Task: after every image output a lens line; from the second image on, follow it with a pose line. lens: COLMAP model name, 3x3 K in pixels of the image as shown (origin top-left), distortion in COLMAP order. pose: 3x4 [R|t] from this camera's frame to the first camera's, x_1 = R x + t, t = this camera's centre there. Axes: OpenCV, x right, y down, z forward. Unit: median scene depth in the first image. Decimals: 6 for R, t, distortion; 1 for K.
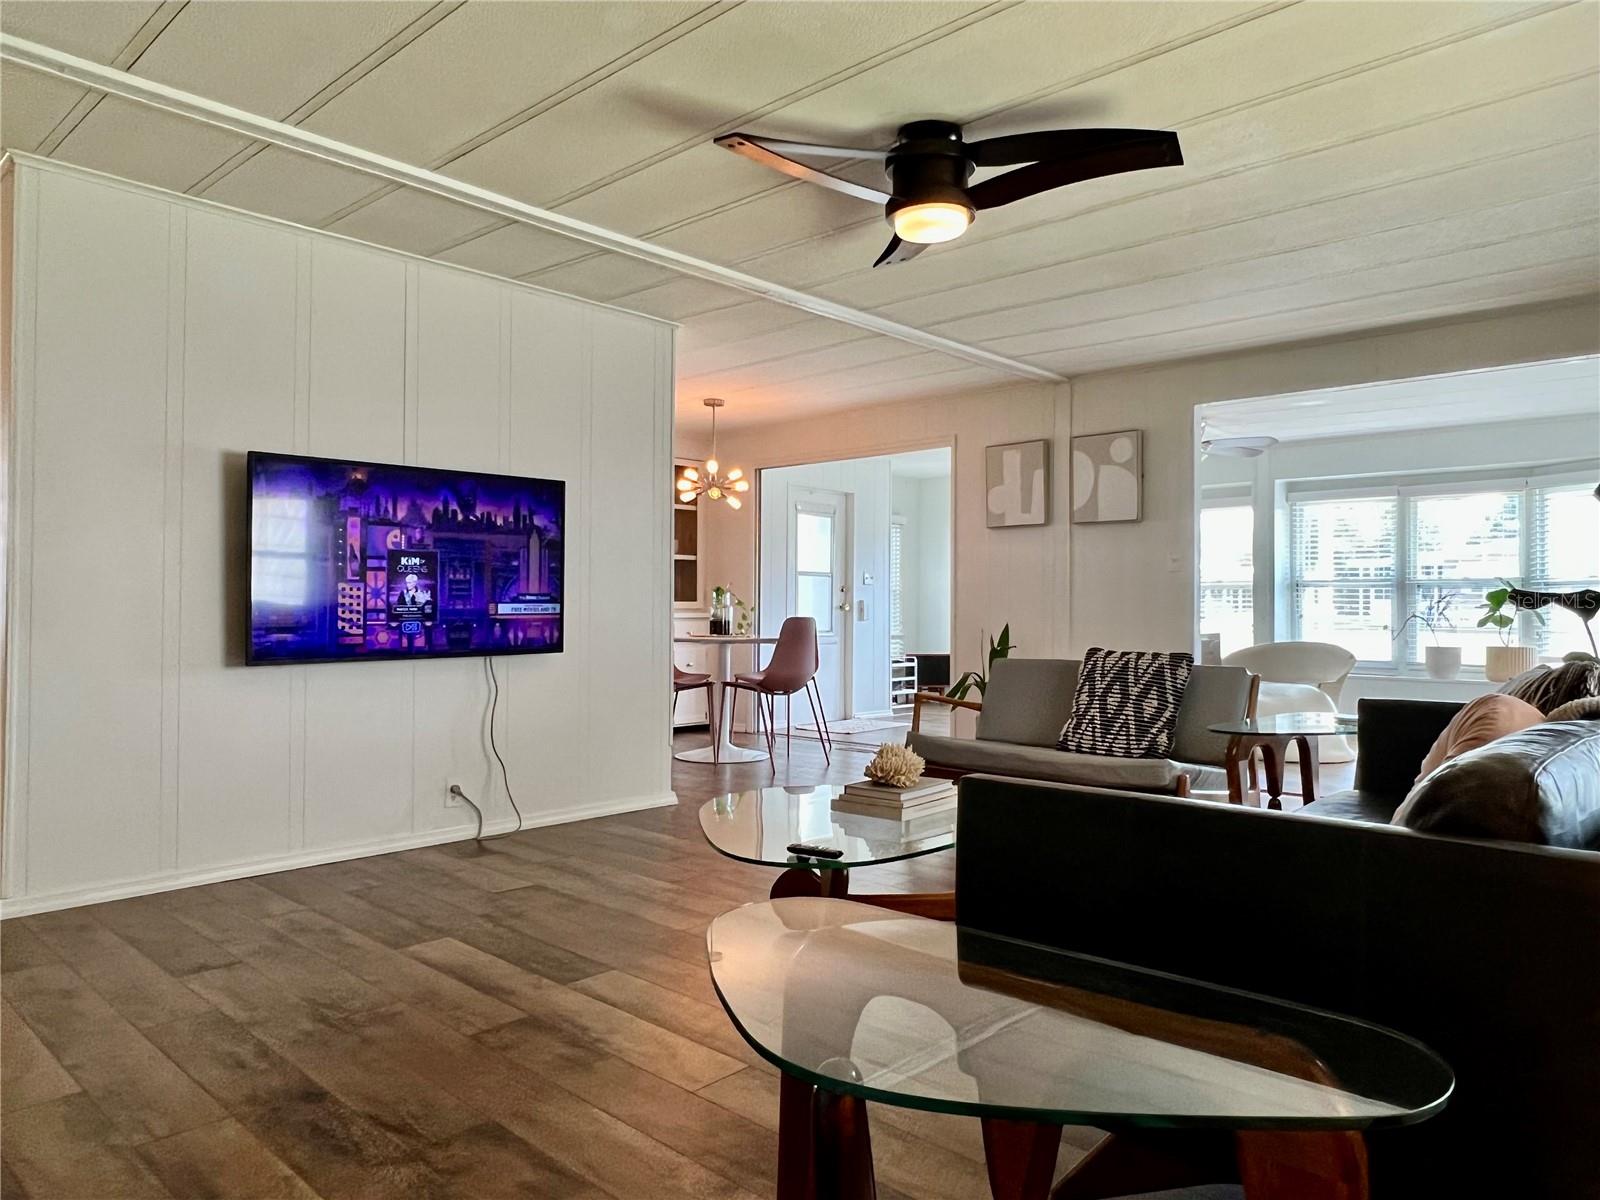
lens RADIAL K [[1059.0, 0, 800.0], [0, 1059.0, 600.0], [0, 0, 1]] dist [-0.002453, -0.001045]
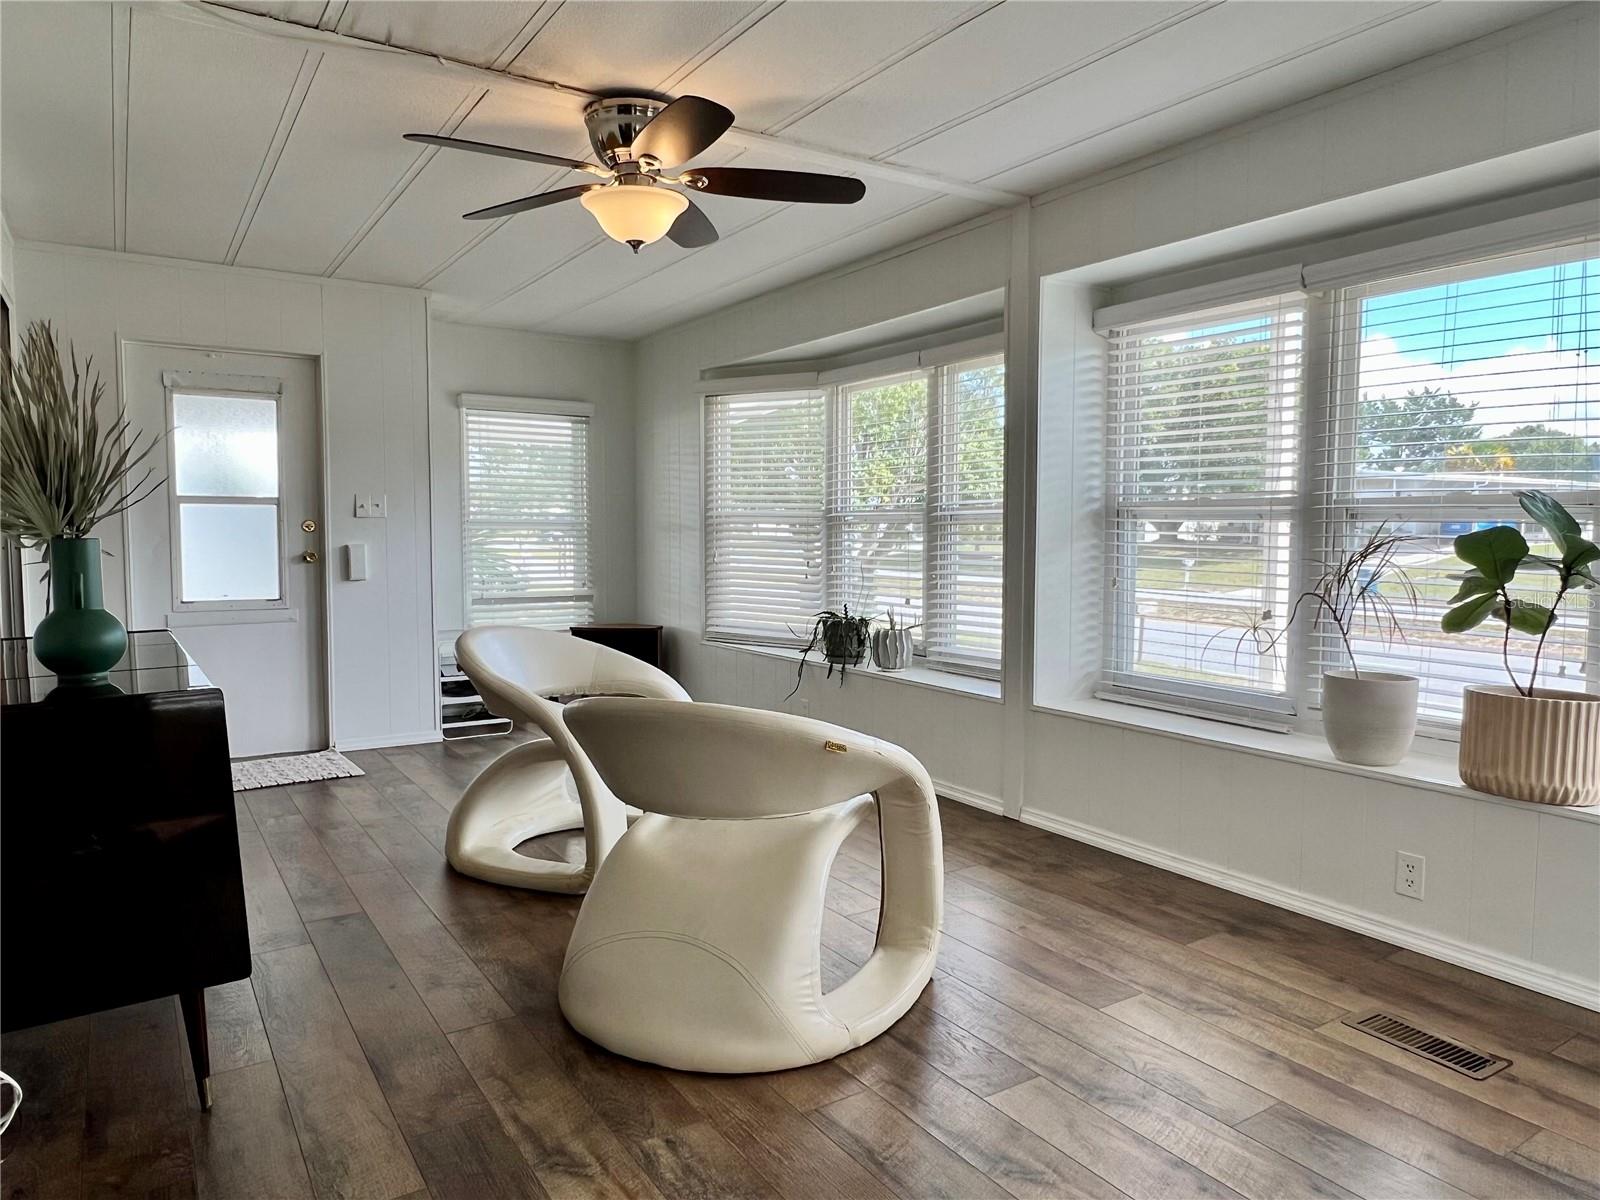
lens RADIAL K [[1025.0, 0, 790.8], [0, 1025.0, 600.2], [0, 0, 1]] dist [0.002220, 0.000784]
pose [[0.969027, 0.013476, -0.246587, 0.468691], [0.006188, 0.996871, 0.078798, -0.012601], [0.246878, -0.077883, 0.965912, 0.559775]]
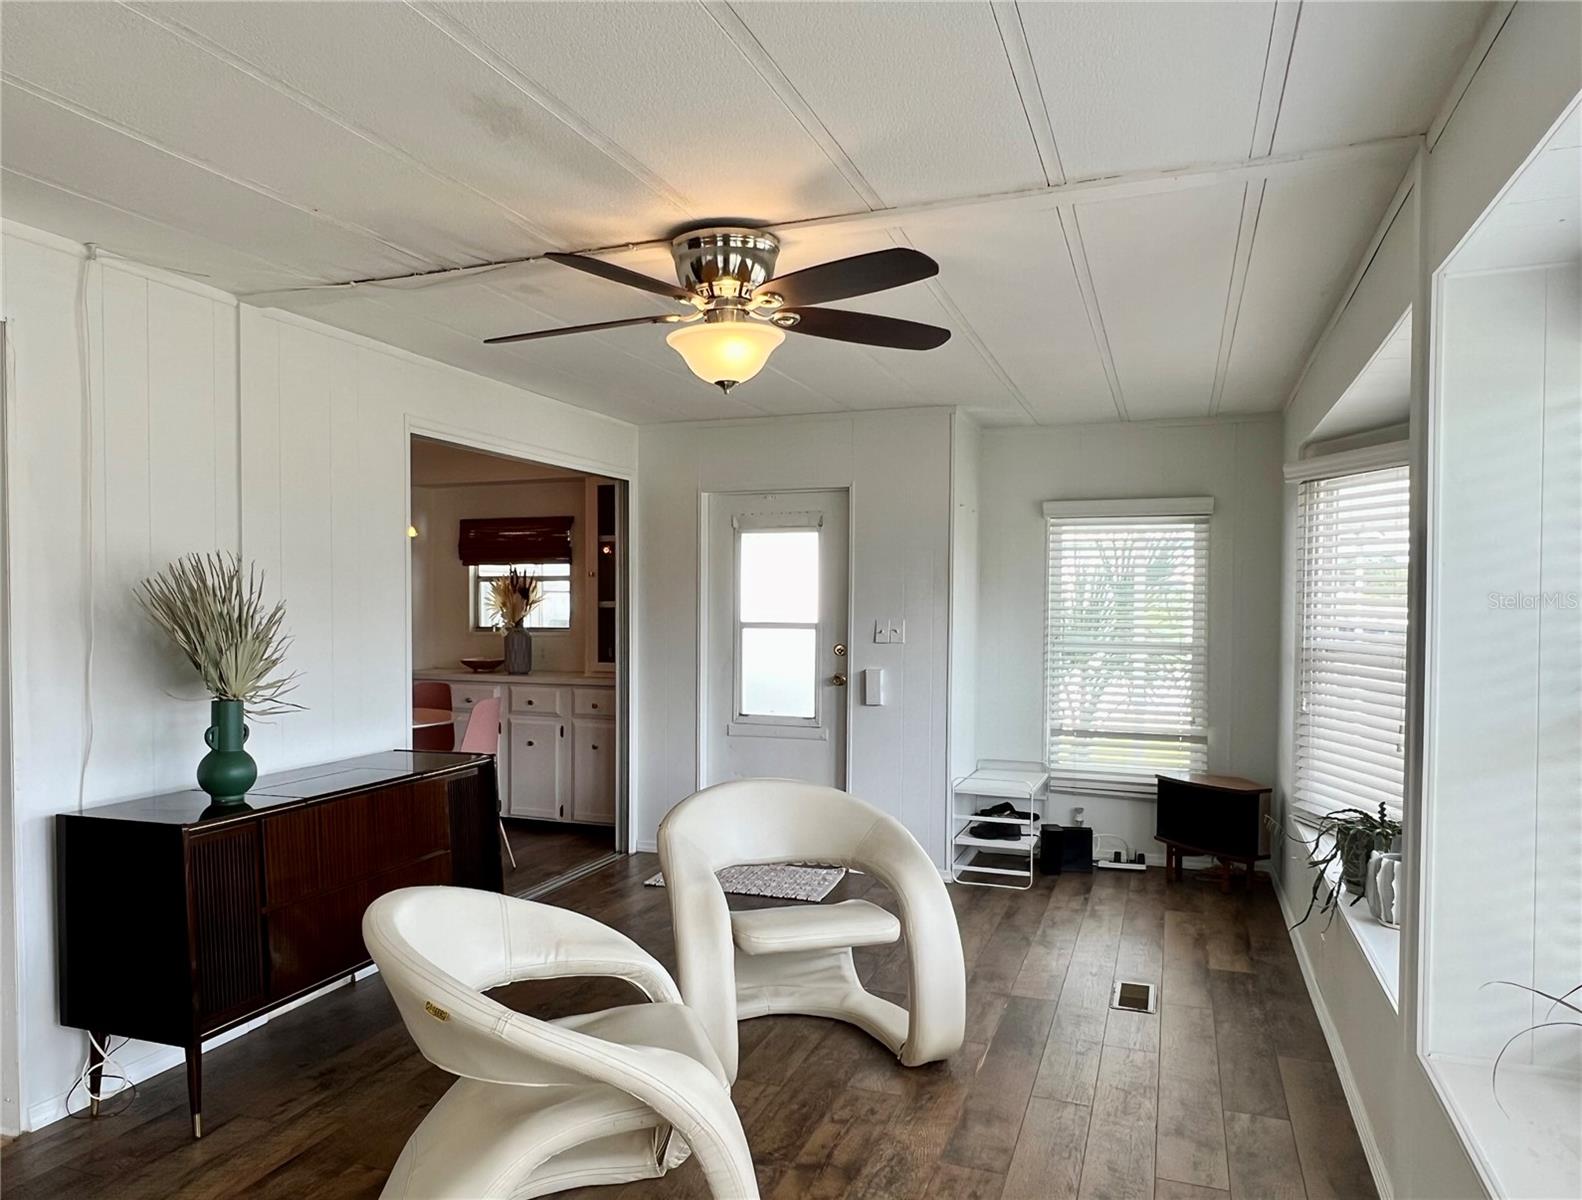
lens RADIAL K [[1099.4, 0, 745.1], [0, 1099.4, 630.5], [0, 0, 1]] dist [-0.004049, 0.000505]
pose [[0.360267, 0.019249, -0.932651, 0.649845], [0.008784, 0.999673, 0.024026, -0.039217], [0.932808, -0.016848, 0.359980, 0.781763]]
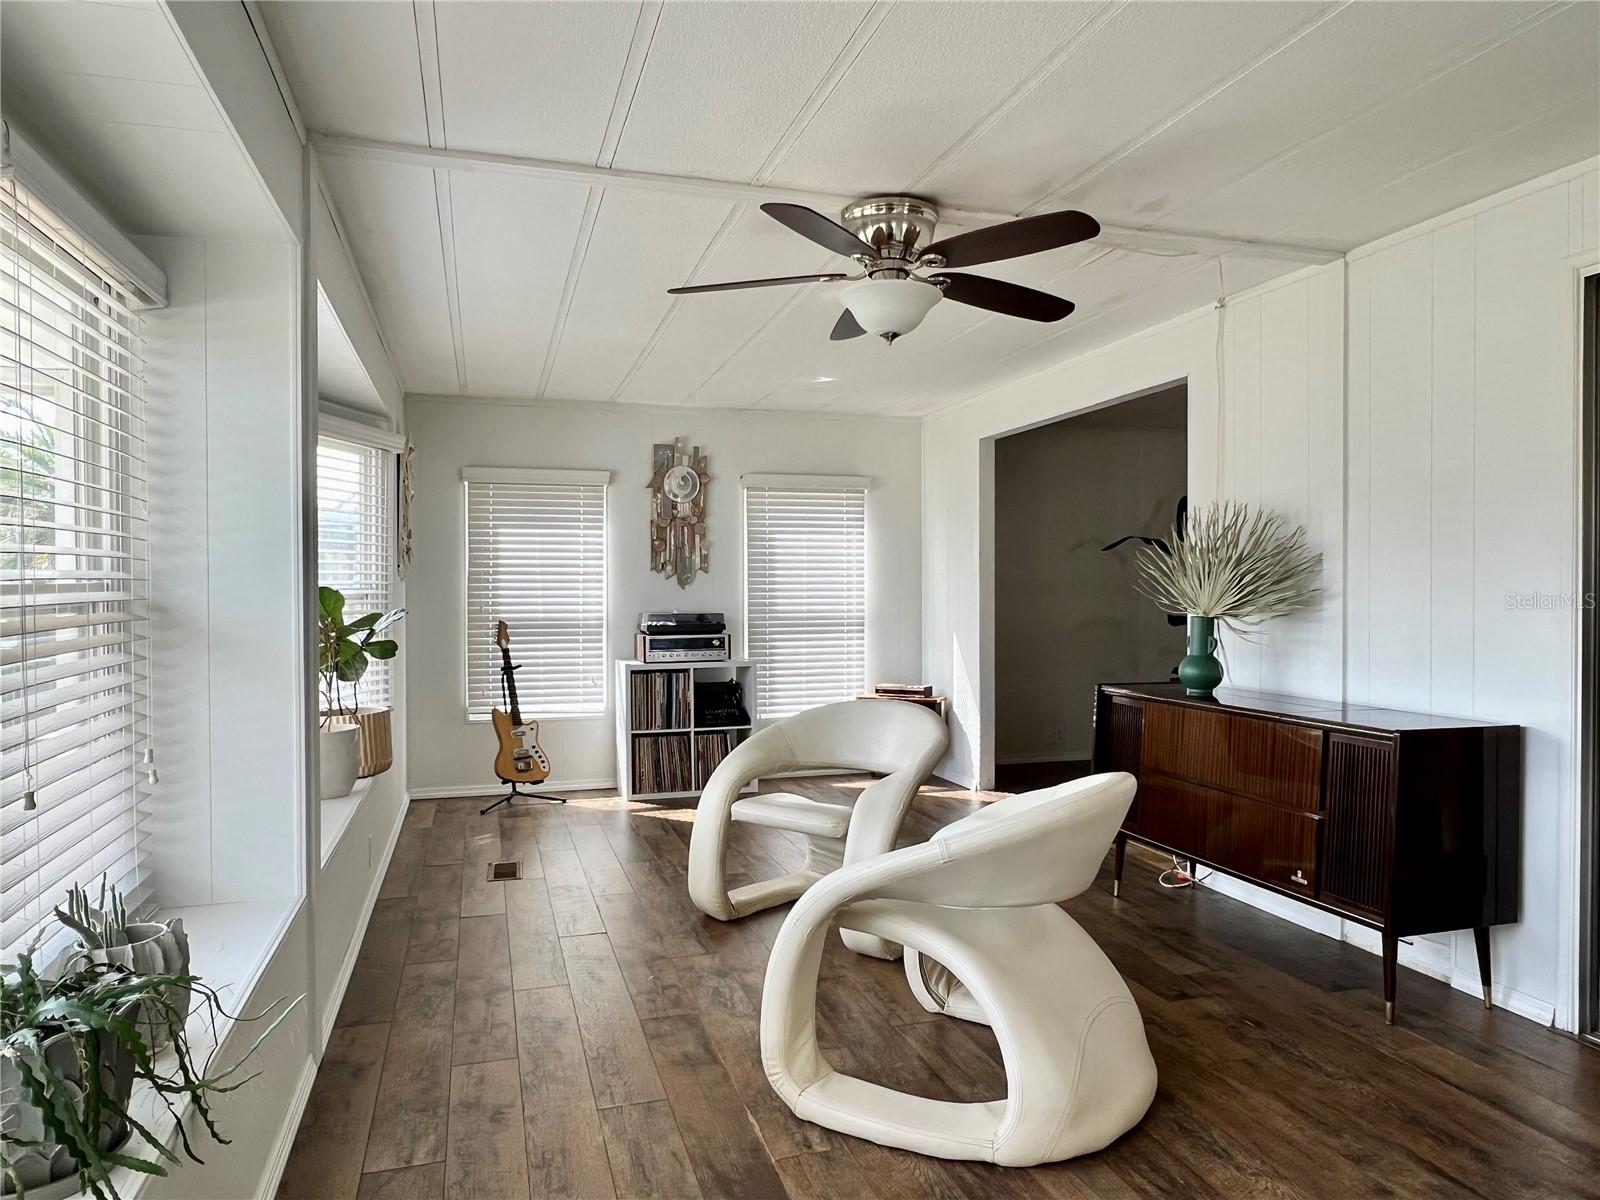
lens RADIAL K [[1025.0, 0, 790.8], [0, 1025.0, 600.2], [0, 0, 1]] dist [0.002220, 0.000784]
pose [[-0.860858, -0.006198, 0.508808, 0.171894], [-0.005135, 0.999981, 0.003493, -0.016779], [-0.508819, 0.000395, -0.860873, 1.229200]]
